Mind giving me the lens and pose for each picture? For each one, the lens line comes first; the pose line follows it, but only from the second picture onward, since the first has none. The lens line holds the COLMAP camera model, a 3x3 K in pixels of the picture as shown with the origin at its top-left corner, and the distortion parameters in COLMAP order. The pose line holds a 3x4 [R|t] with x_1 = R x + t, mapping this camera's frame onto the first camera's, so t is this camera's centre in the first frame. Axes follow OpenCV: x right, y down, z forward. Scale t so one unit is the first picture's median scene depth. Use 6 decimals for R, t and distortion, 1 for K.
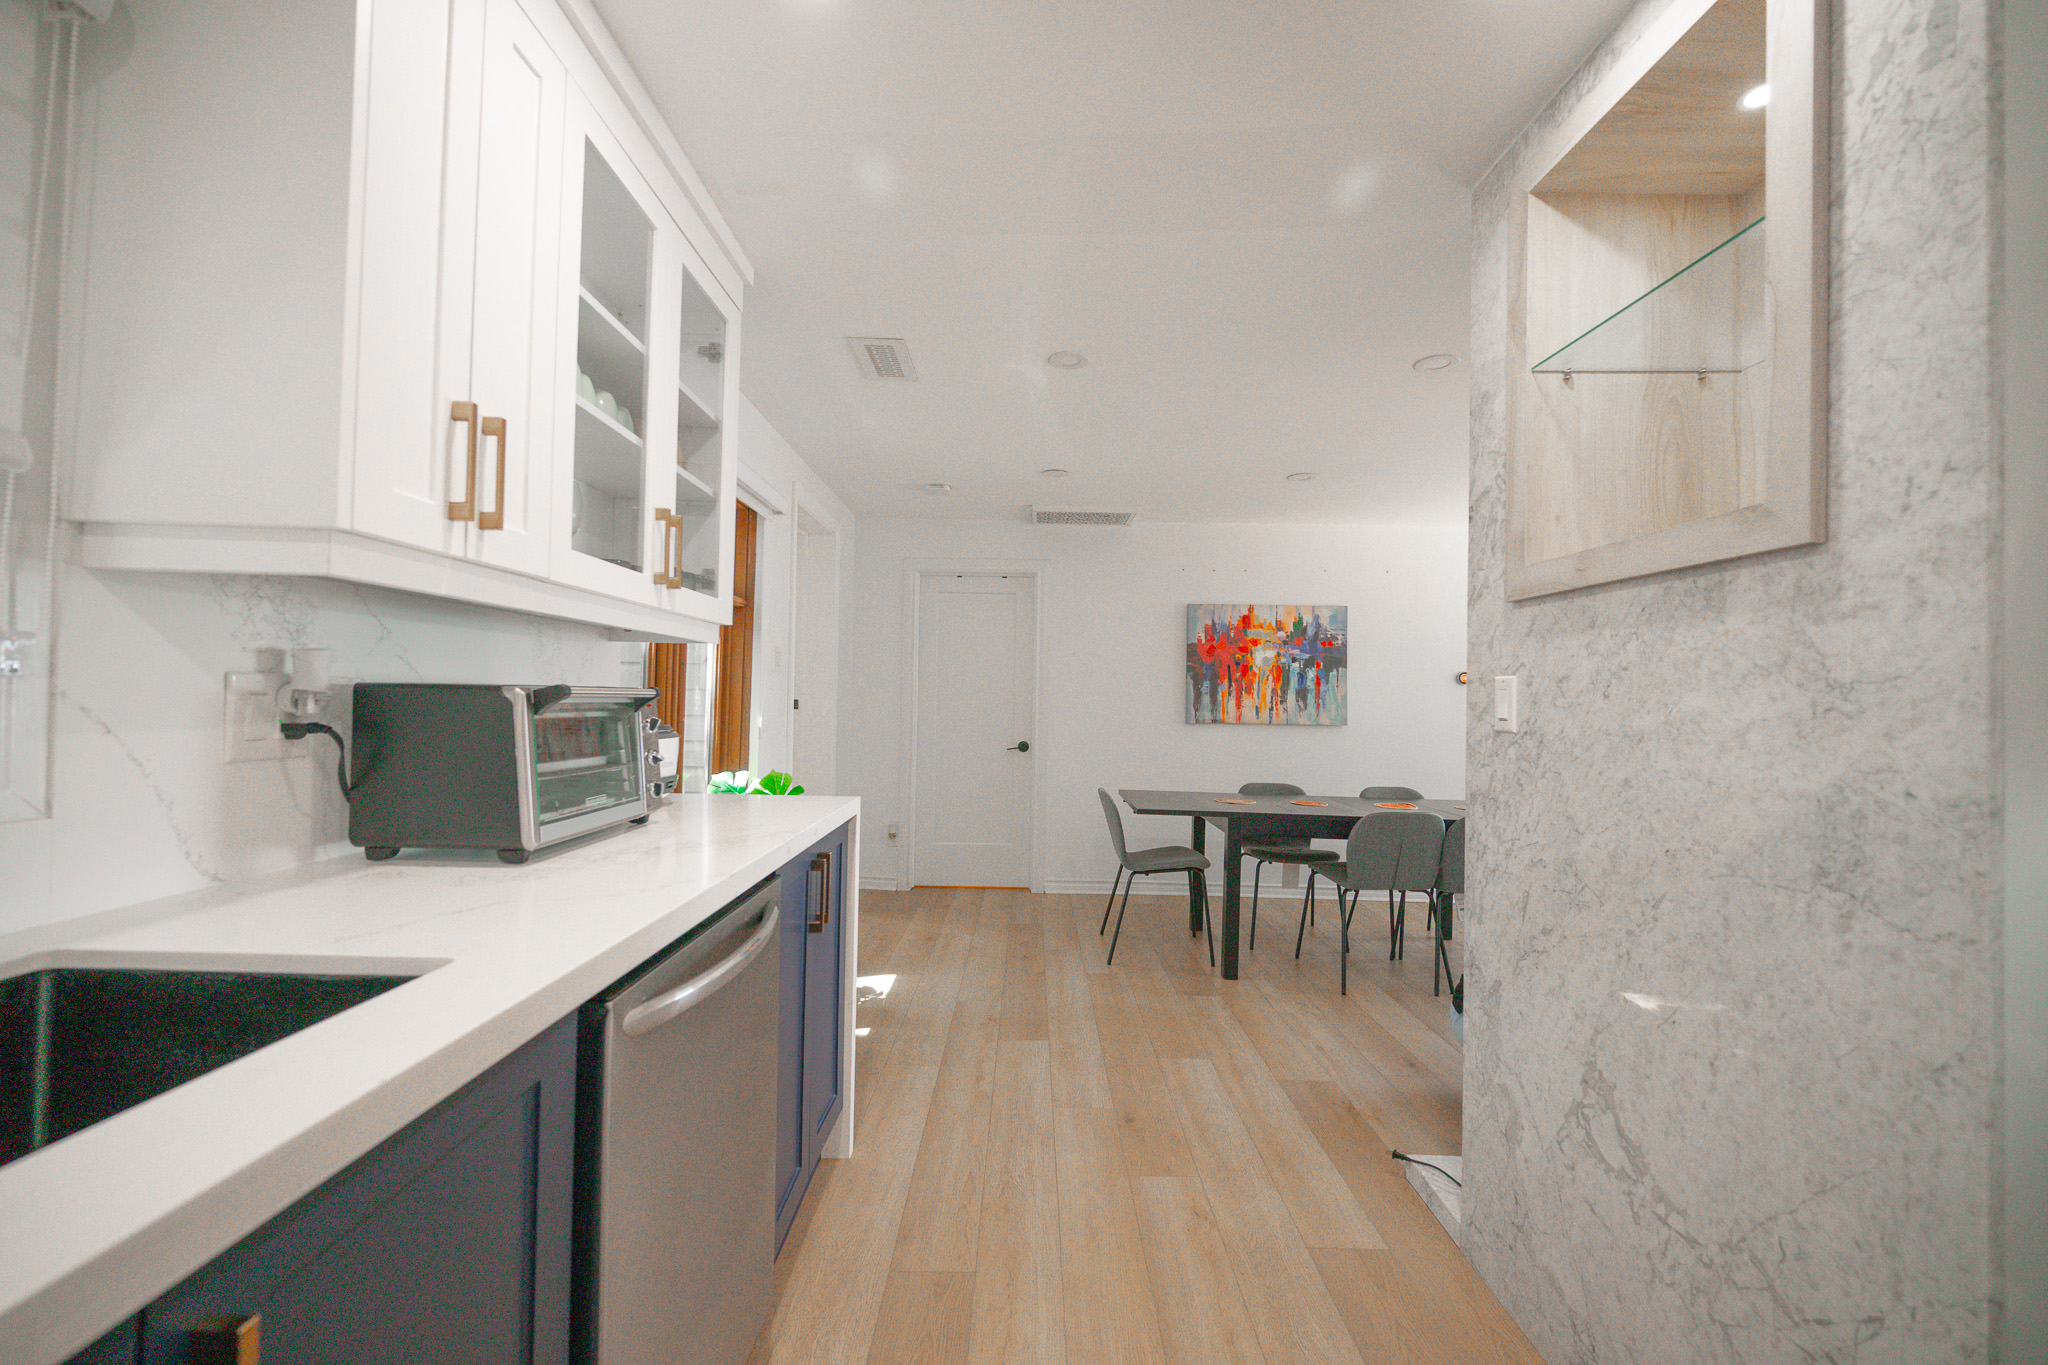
lens RADIAL K [[797.5, 0, 1037.4], [0, 797.5, 692.9], [0, 0, 1]] dist [-0.000259, 0.000240]
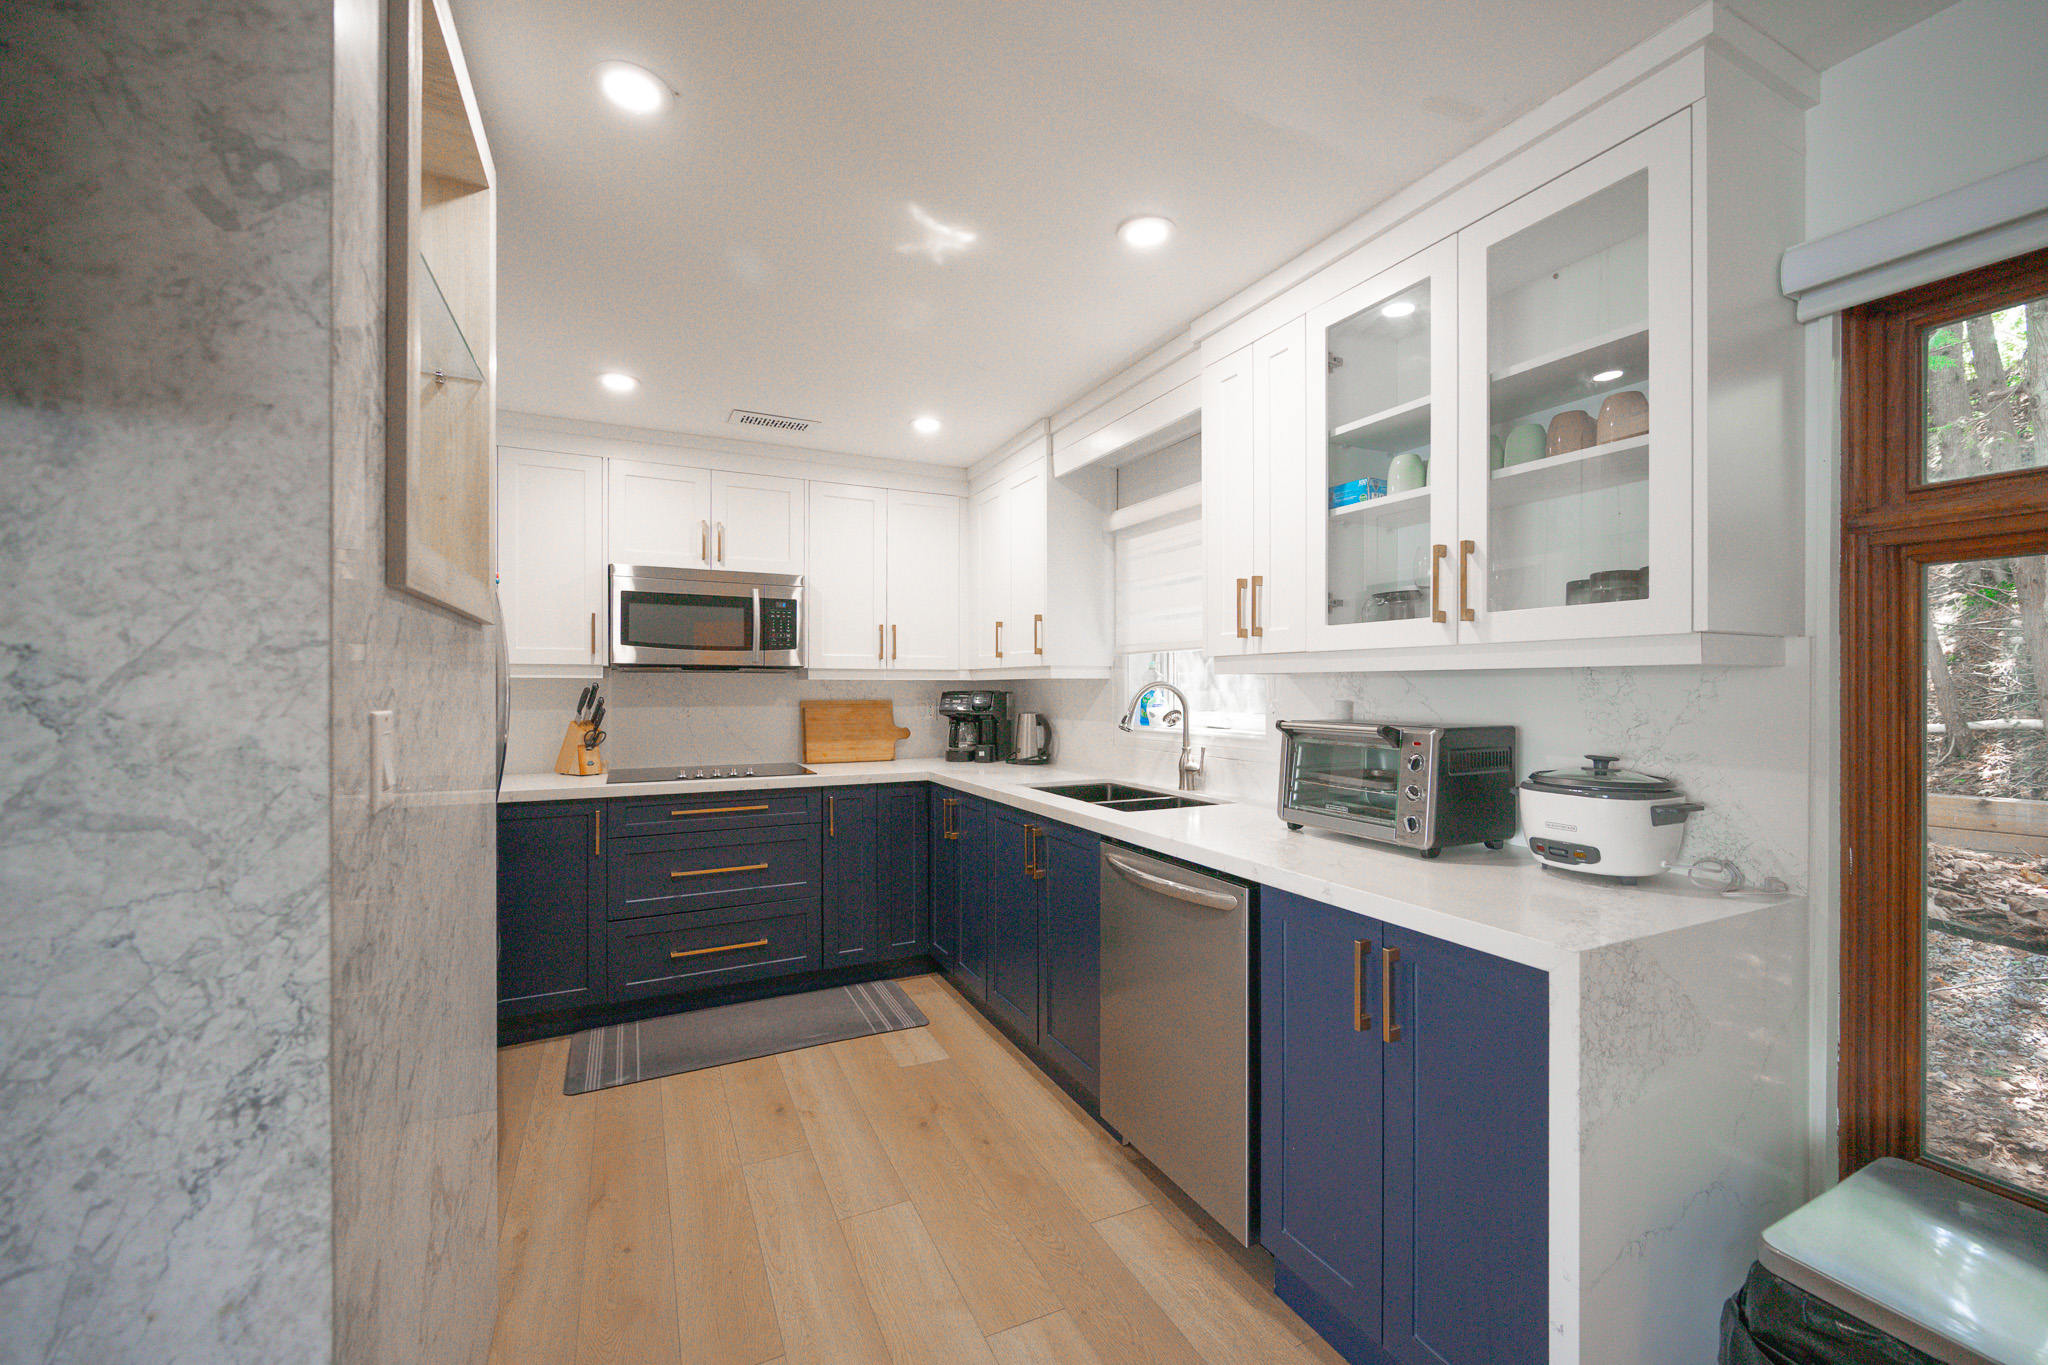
lens RADIAL K [[844.0, 0, 1024.0], [0, 844.0, 682.5], [0, 0, 1]] dist [-0.001312, -0.000073]
pose [[-0.913819, -0.022608, -0.405492, 0.733581], [-0.017475, 0.999714, -0.016357, -0.064478], [0.405746, -0.007861, -0.913952, 3.102551]]
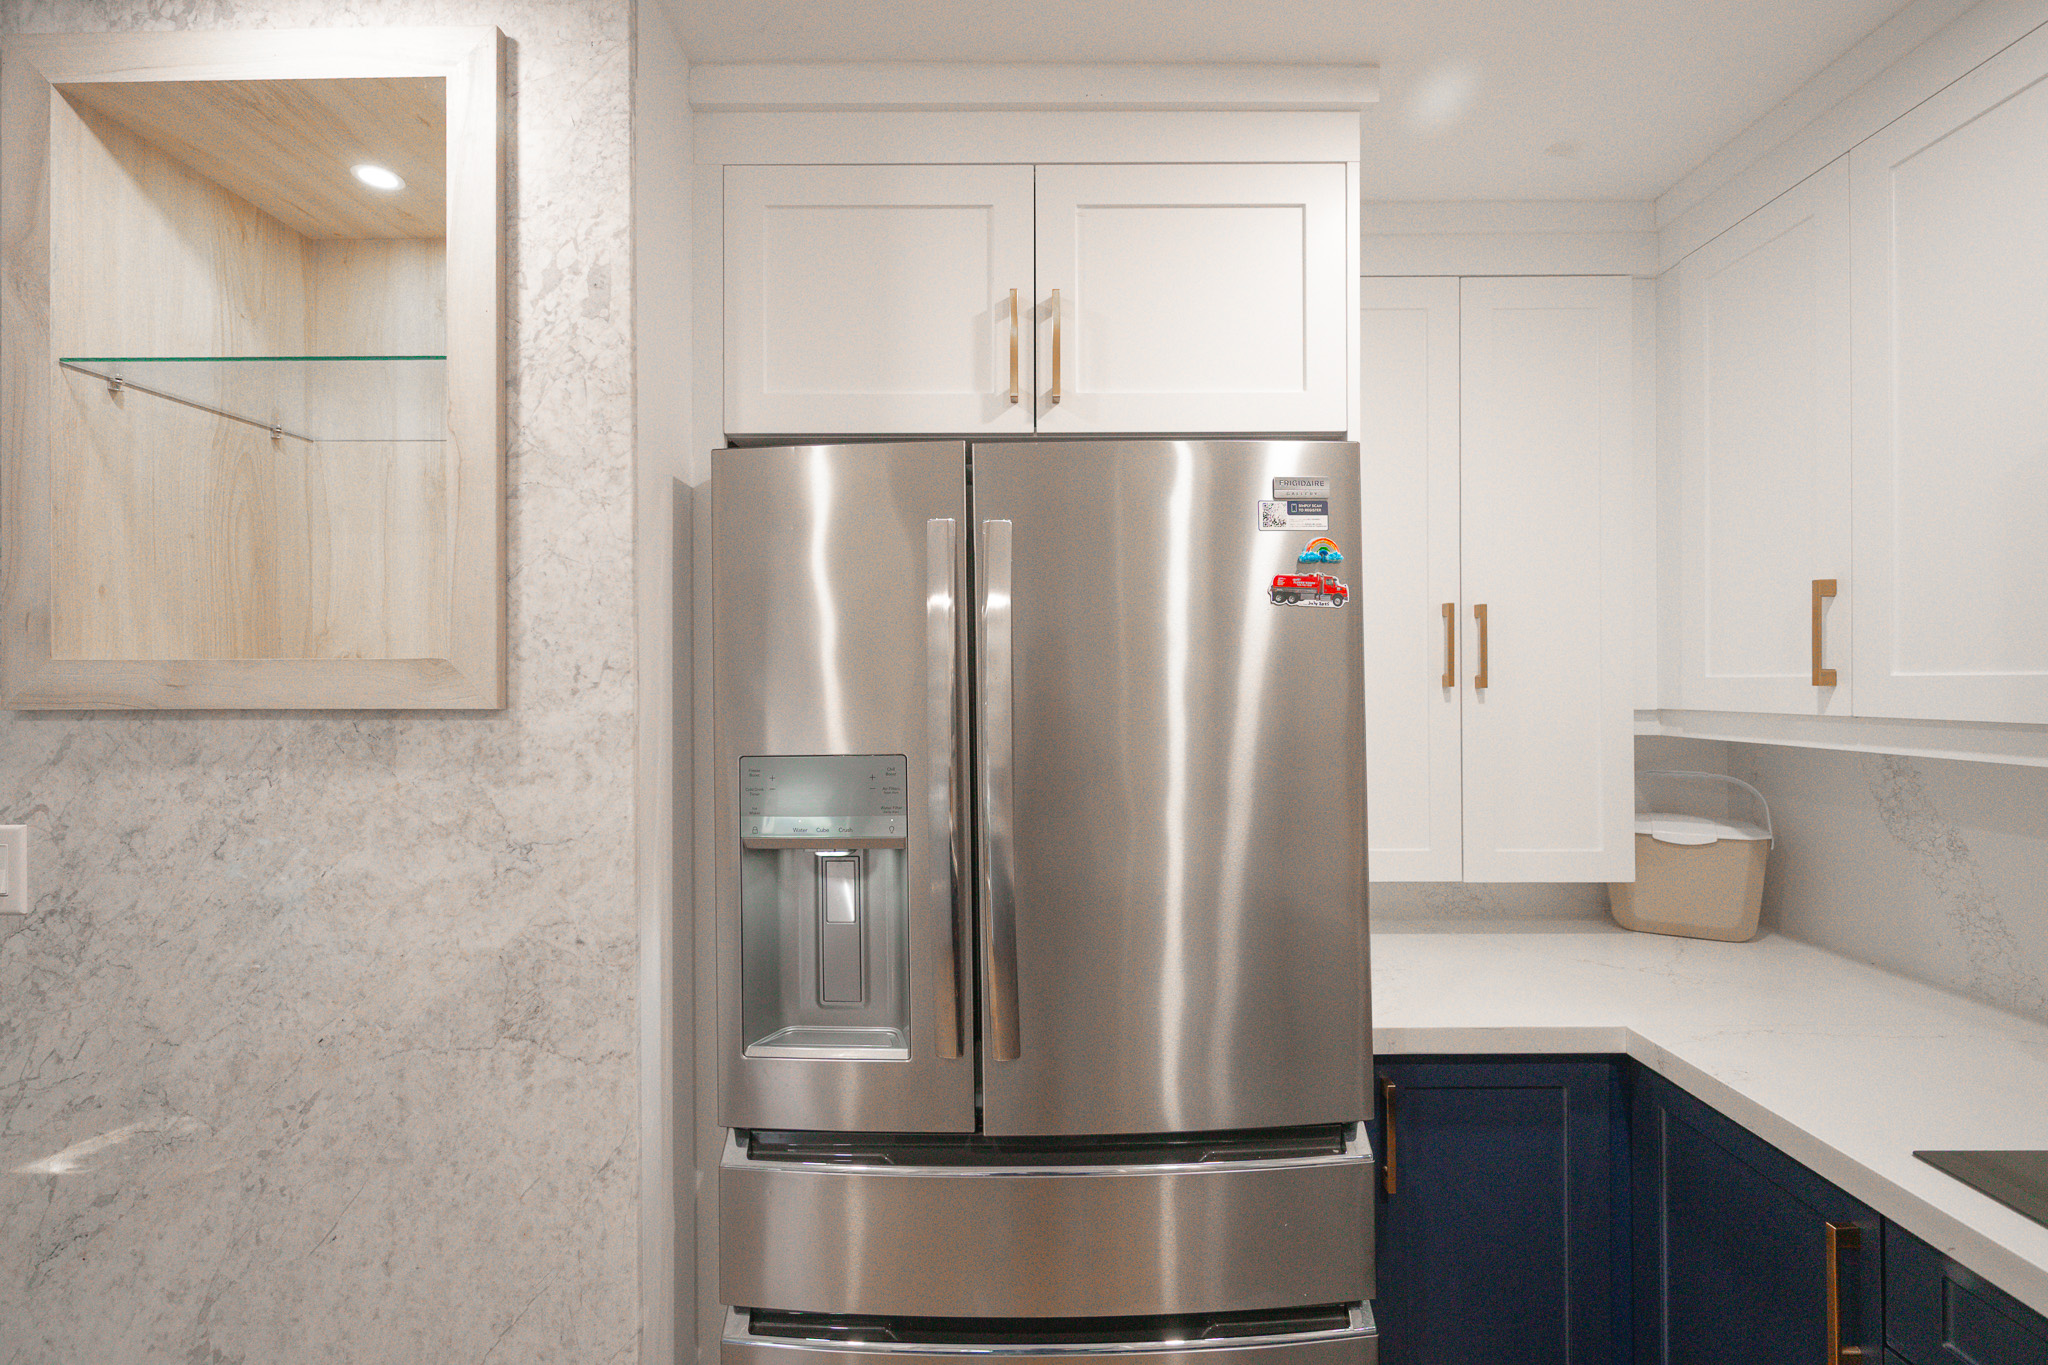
lens RADIAL K [[930.5, 0, 1024.0], [0, 930.5, 682.5], [0, 0, 1]] dist [0.000719, 0.000285]
pose [[0.021359, -0.020567, 0.999560, -0.194700], [-0.003629, 0.999780, 0.020649, -0.236456], [-0.999765, -0.004069, 0.021279, 0.283764]]
